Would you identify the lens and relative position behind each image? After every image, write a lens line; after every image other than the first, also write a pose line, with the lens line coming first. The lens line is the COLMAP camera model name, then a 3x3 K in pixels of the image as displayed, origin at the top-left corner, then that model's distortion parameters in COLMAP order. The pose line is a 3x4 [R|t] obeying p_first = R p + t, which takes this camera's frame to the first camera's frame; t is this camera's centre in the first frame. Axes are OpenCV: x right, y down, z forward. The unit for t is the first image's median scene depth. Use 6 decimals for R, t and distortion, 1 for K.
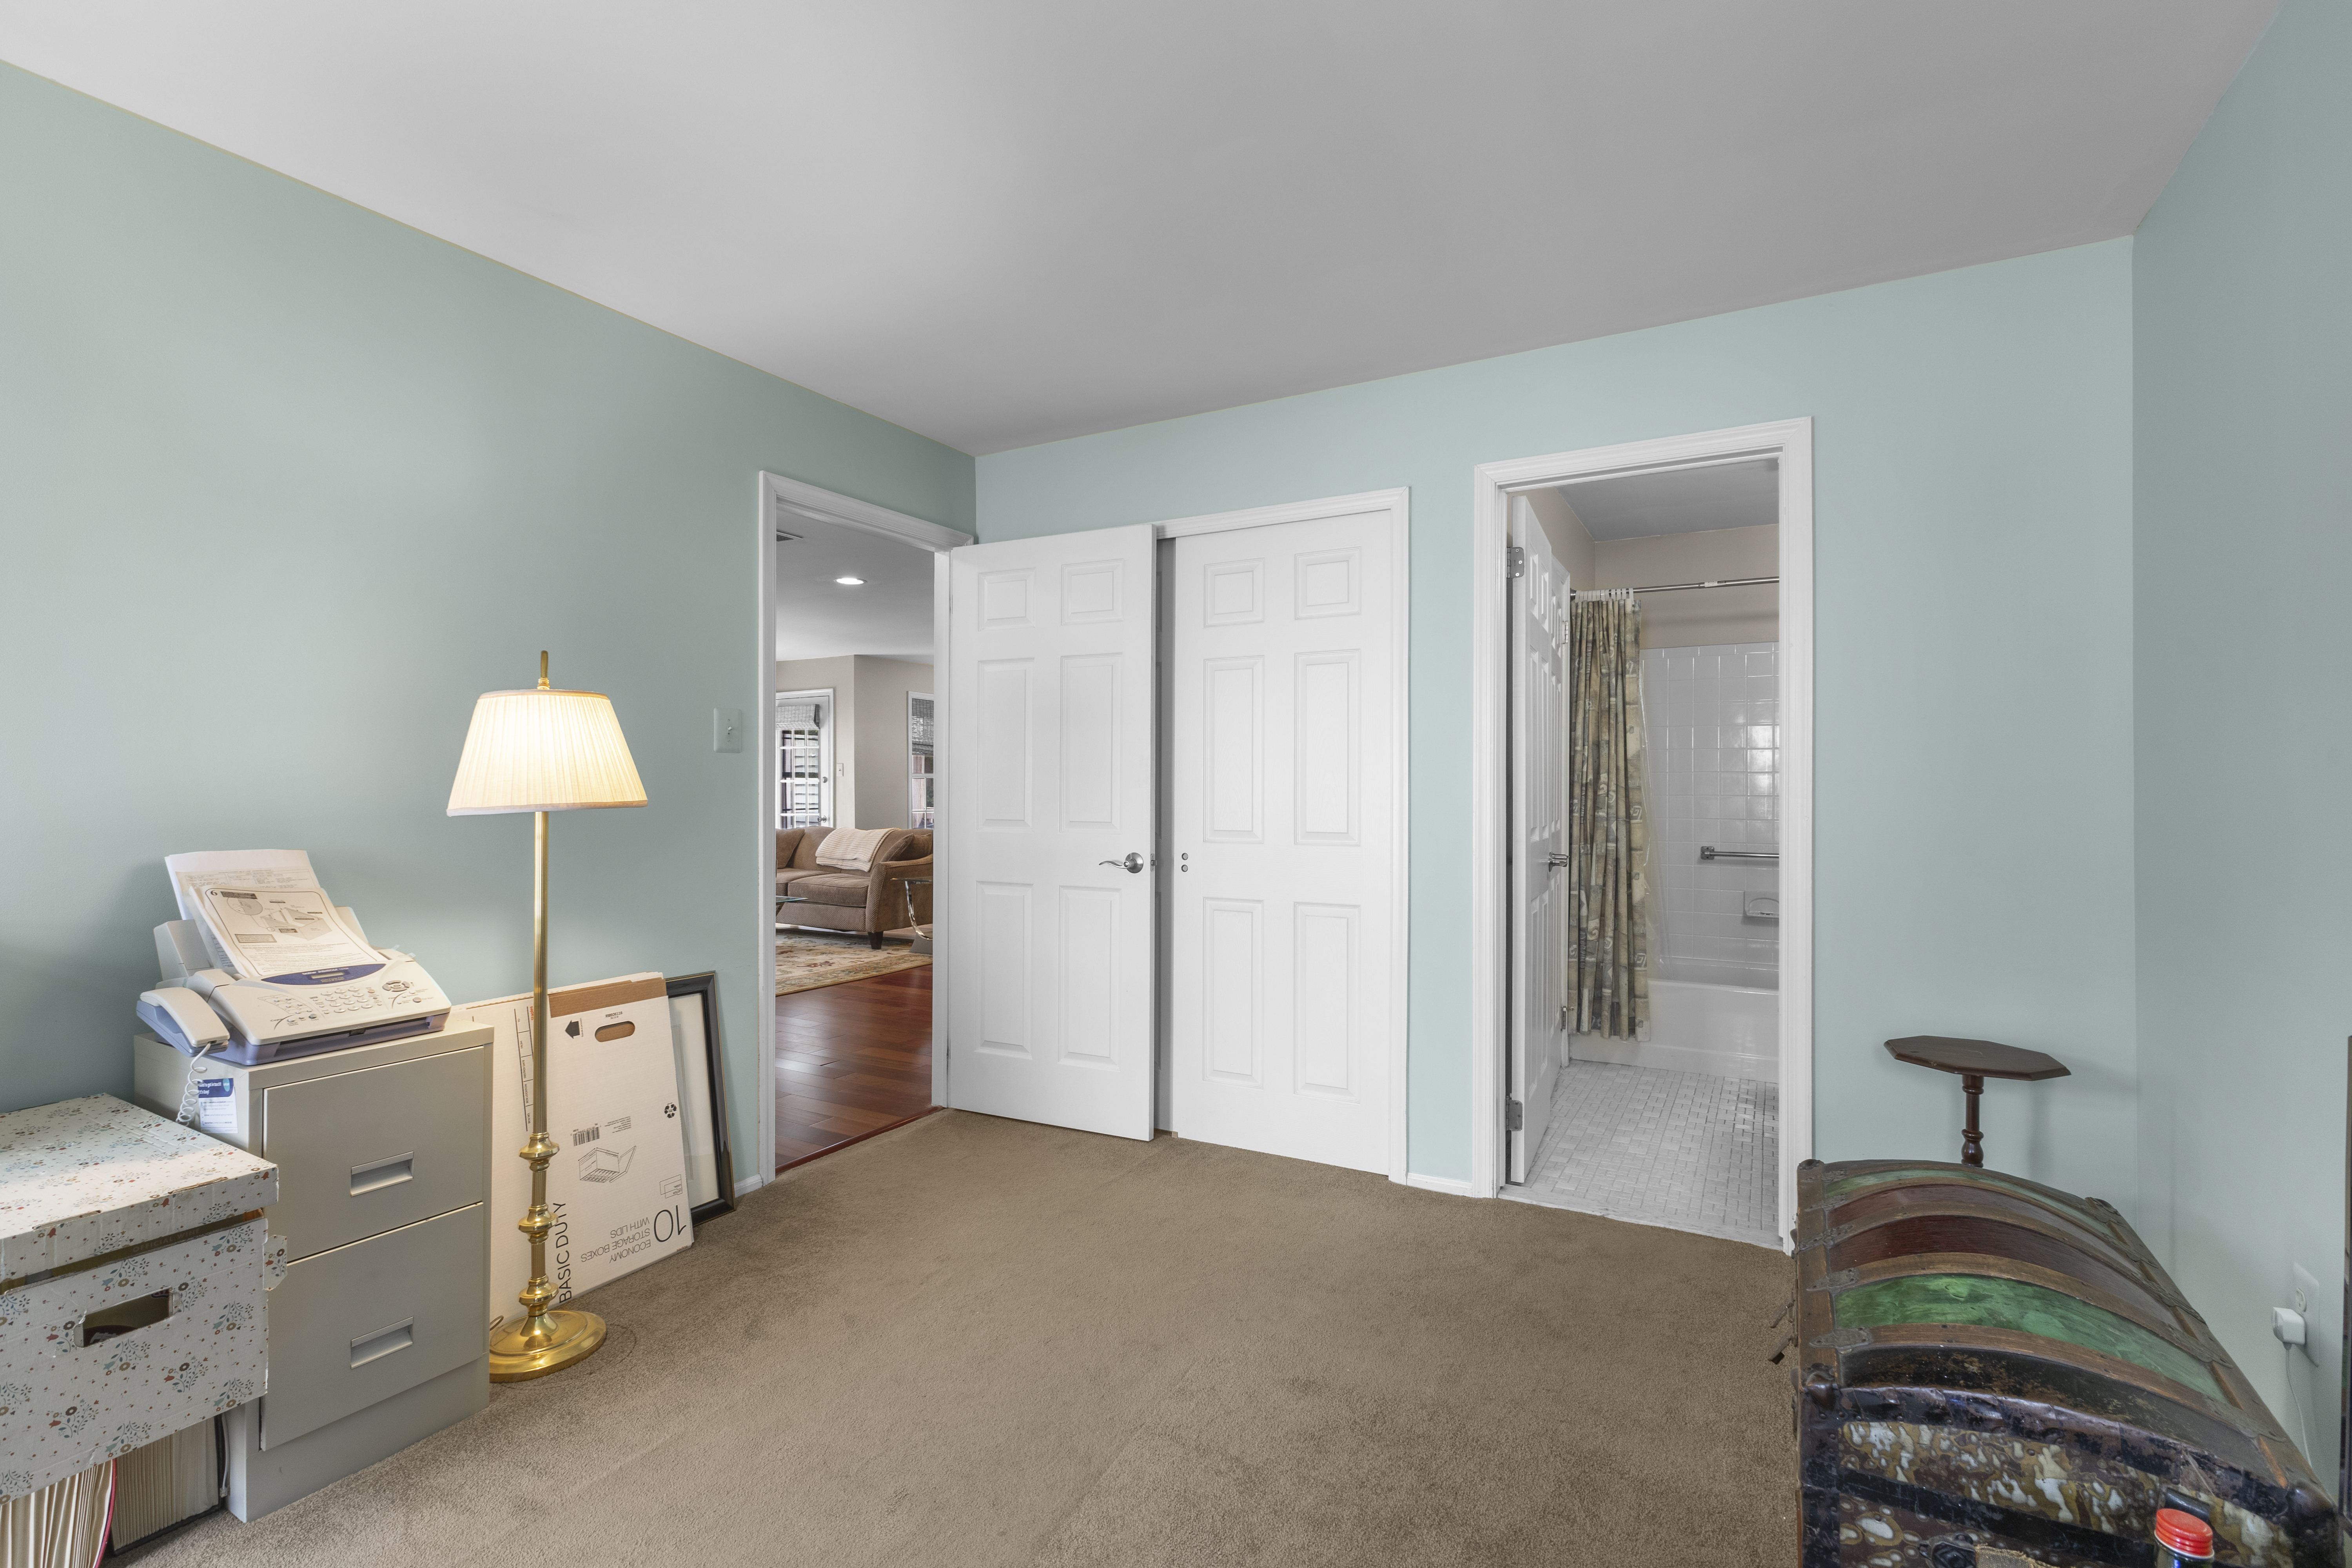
lens RADIAL K [[1058.4, 0, 1181.4], [0, 1058.4, 784.7], [0, 0, 1]] dist [-0.008346, -0.000616]
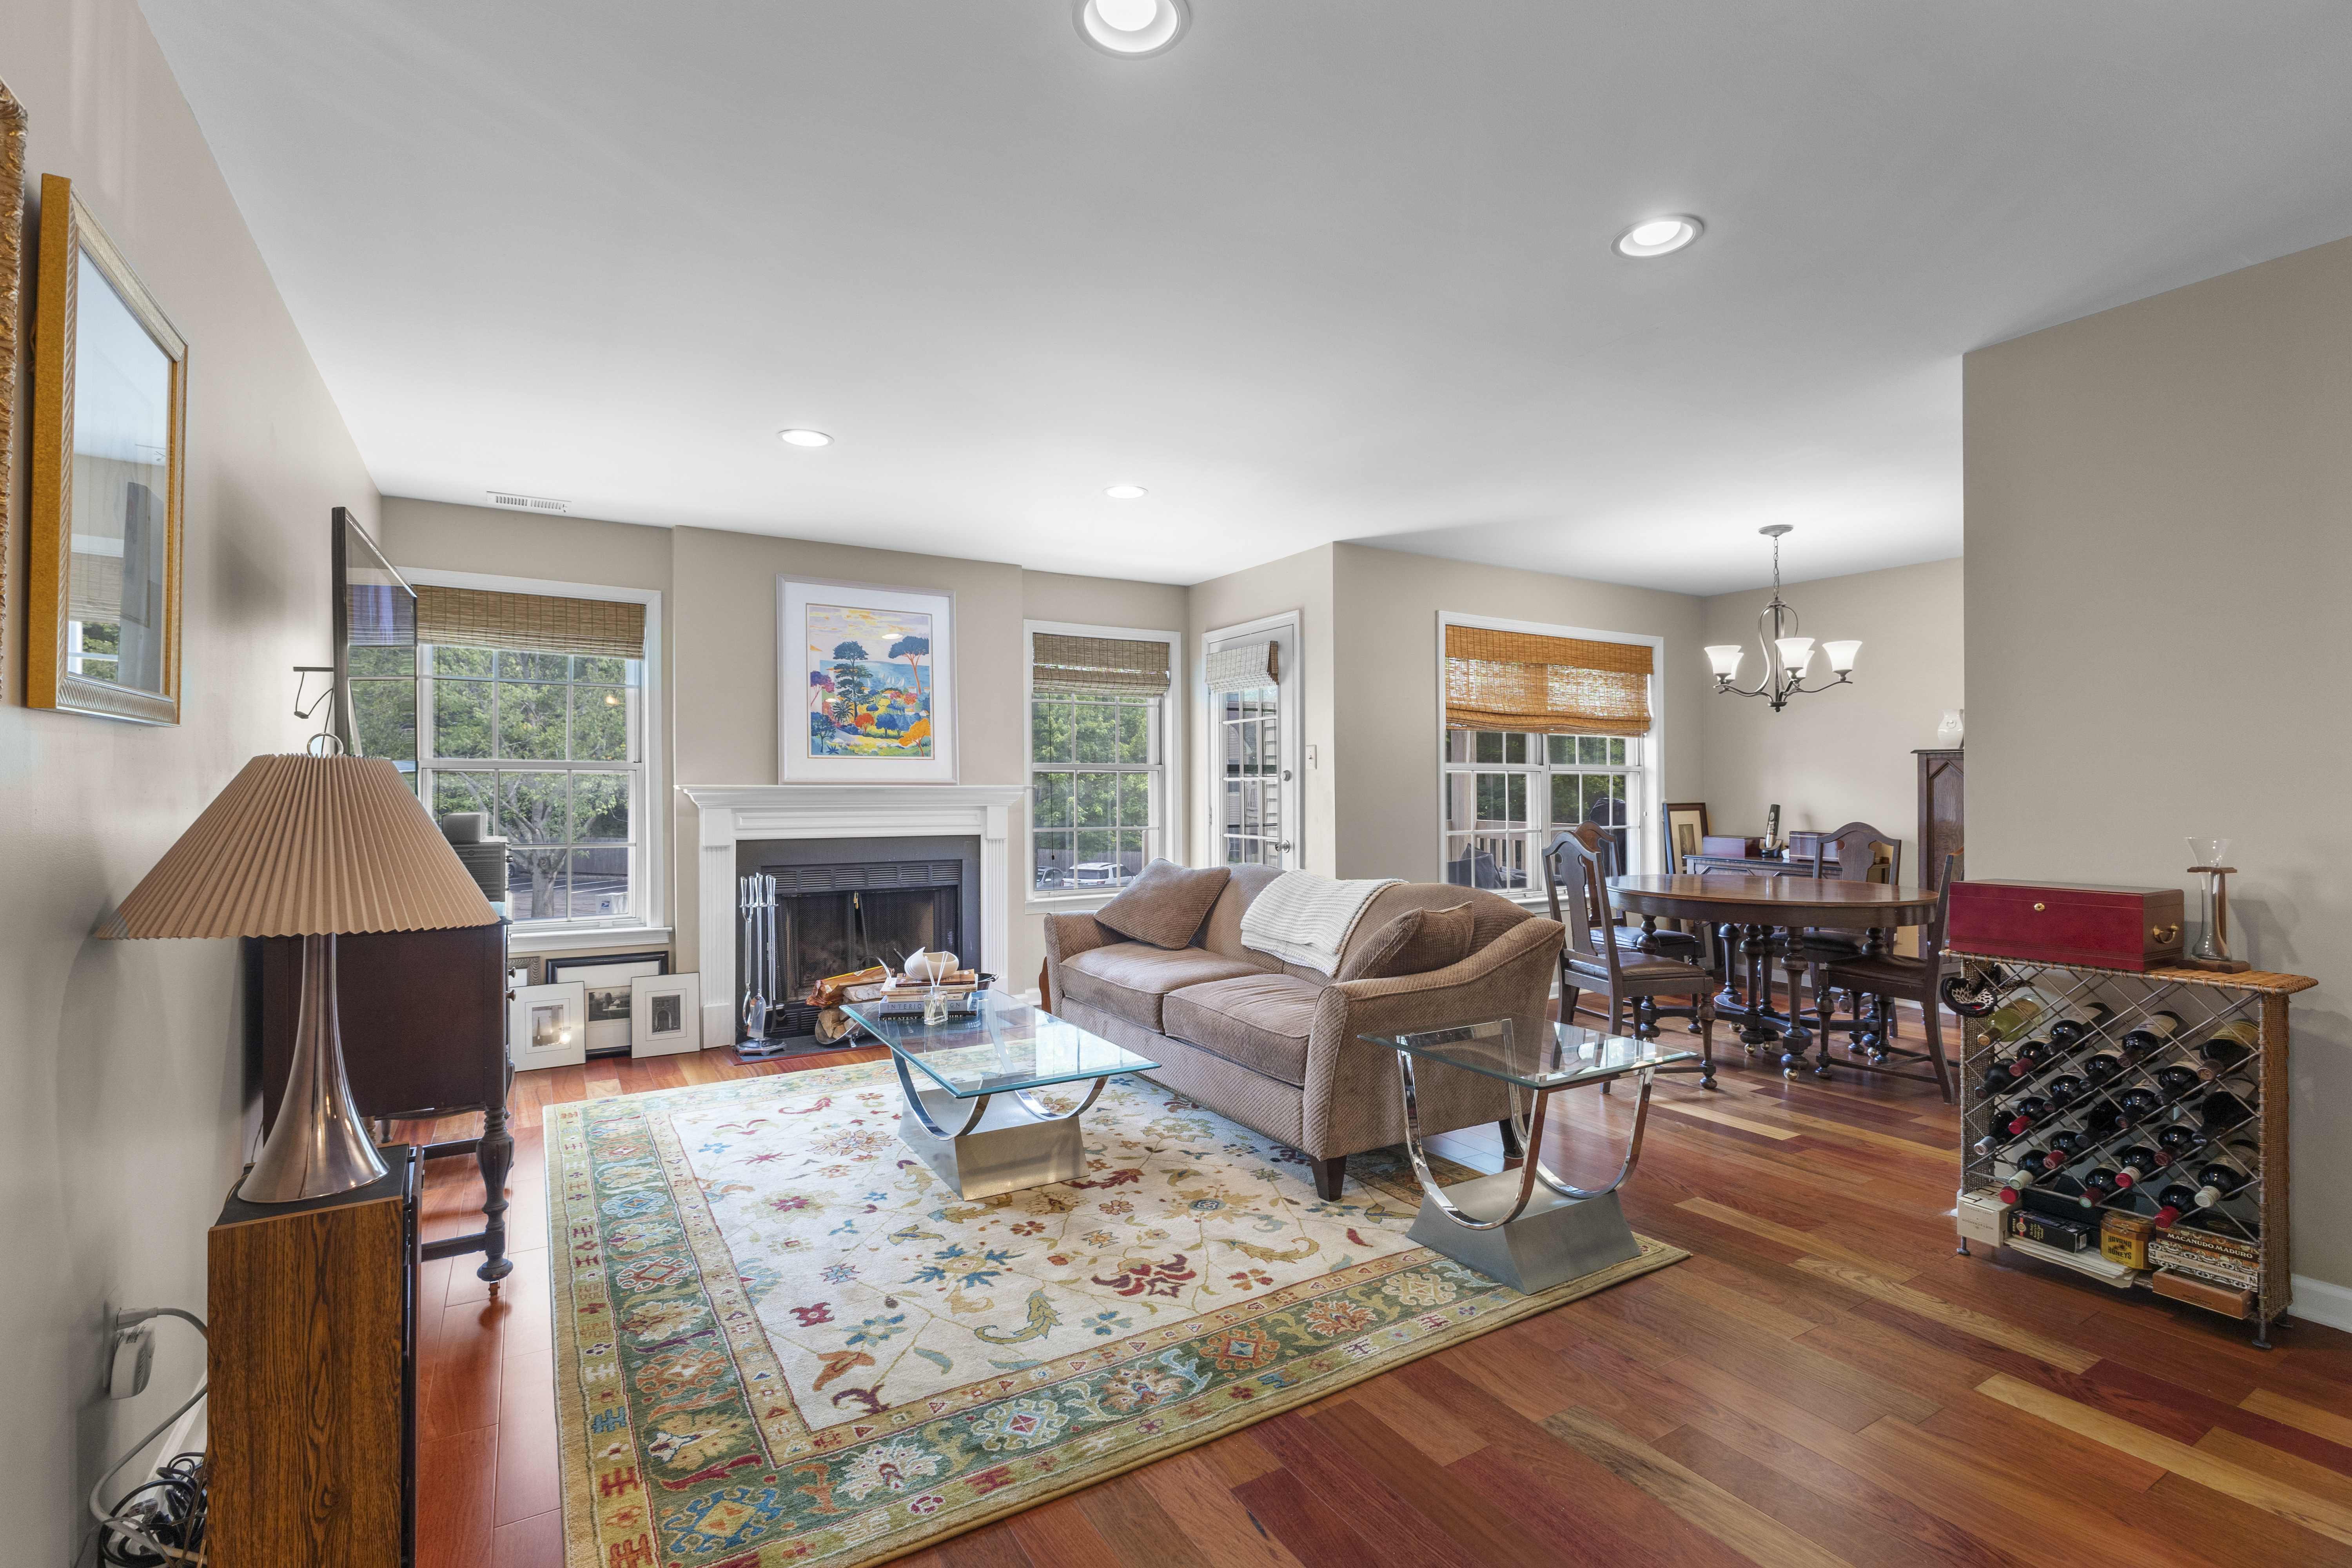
lens RADIAL K [[1058.4, 0, 1183.4], [0, 1058.4, 785.5], [0, 0, 1]] dist [-0.008346, -0.000616]
pose [[0.867531, -0.008077, -0.497318, -0.122572], [0.005857, 0.999965, -0.006024, 0.003552], [0.497349, 0.002313, 0.867547, 0.554197]]
